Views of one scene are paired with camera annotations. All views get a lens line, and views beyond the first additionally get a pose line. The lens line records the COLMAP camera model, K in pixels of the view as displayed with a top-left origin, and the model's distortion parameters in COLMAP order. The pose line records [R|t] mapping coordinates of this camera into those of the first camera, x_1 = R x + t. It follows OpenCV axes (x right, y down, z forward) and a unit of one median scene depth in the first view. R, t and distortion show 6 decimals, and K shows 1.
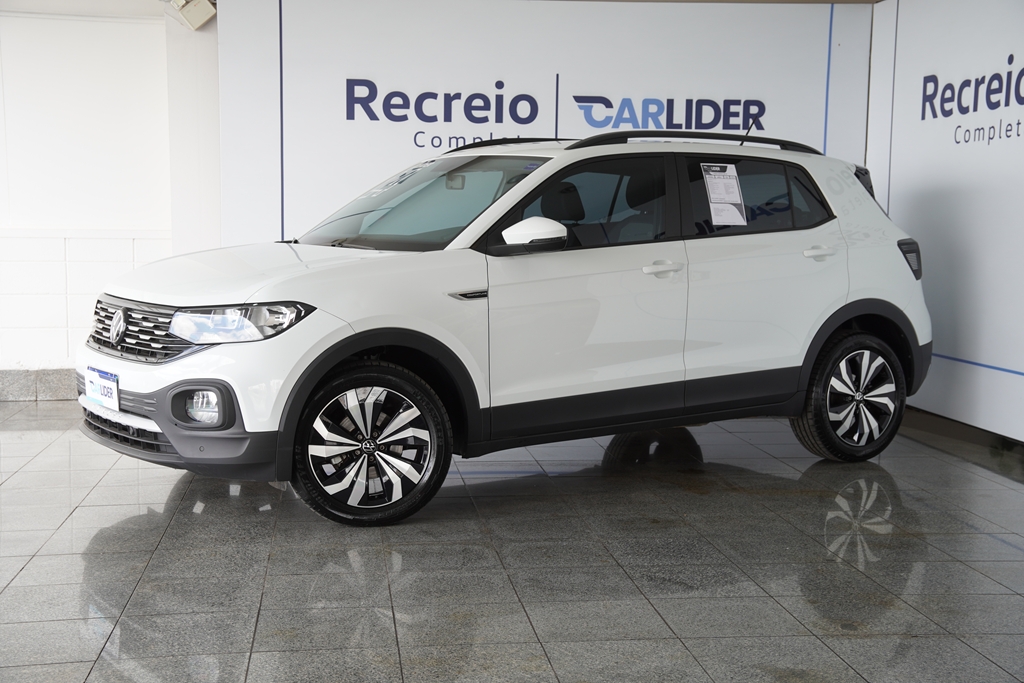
lens RADIAL K [[1347.1, 0, 512.0], [0, 1347.1, 341.5], [0, 0, 1]] dist [0.151214, 0.063498]
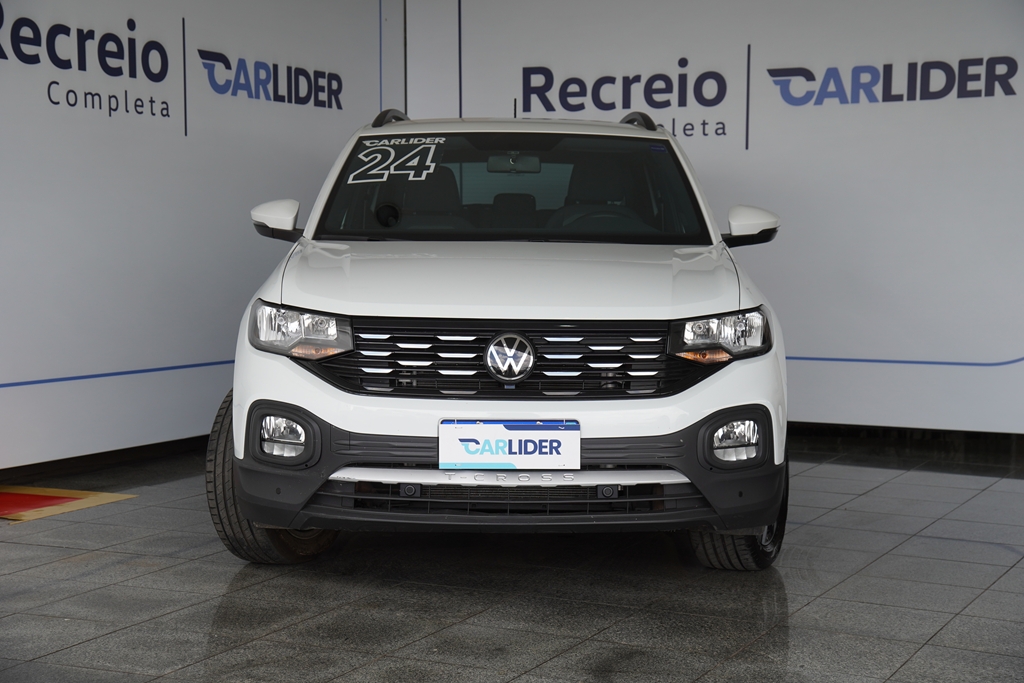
lens RADIAL K [[1678.4, 0, 512.0], [0, 1678.4, 341.5], [0, 0, 1]] dist [0.238639, 0.749408]
pose [[0.558610, -0.063498, 0.826997, -0.668203], [0.079086, 0.996600, 0.023100, -0.026322], [-0.825652, 0.052500, 0.561732, 0.327648]]
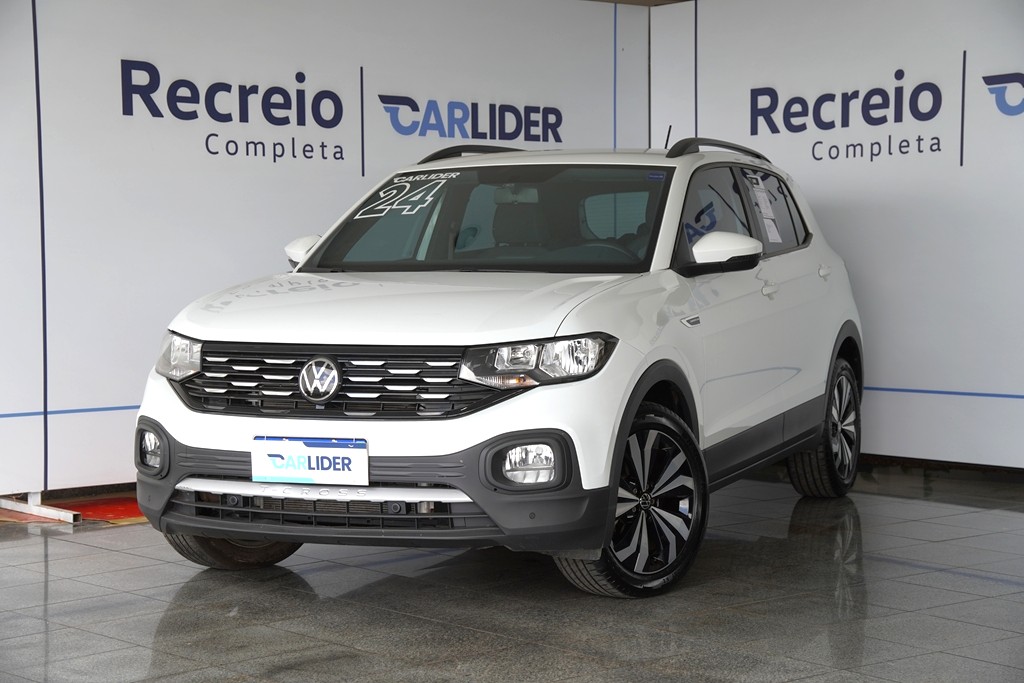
lens RADIAL K [[1830.4, 0, 512.0], [0, 1830.4, 341.5], [0, 0, 1]] dist [0.345159, 0.344818]
pose [[0.837794, -0.042442, 0.544335, -0.500021], [0.069524, 0.997151, -0.029258, 0.003351], [-0.541542, 0.062356, 0.838358, 0.042612]]
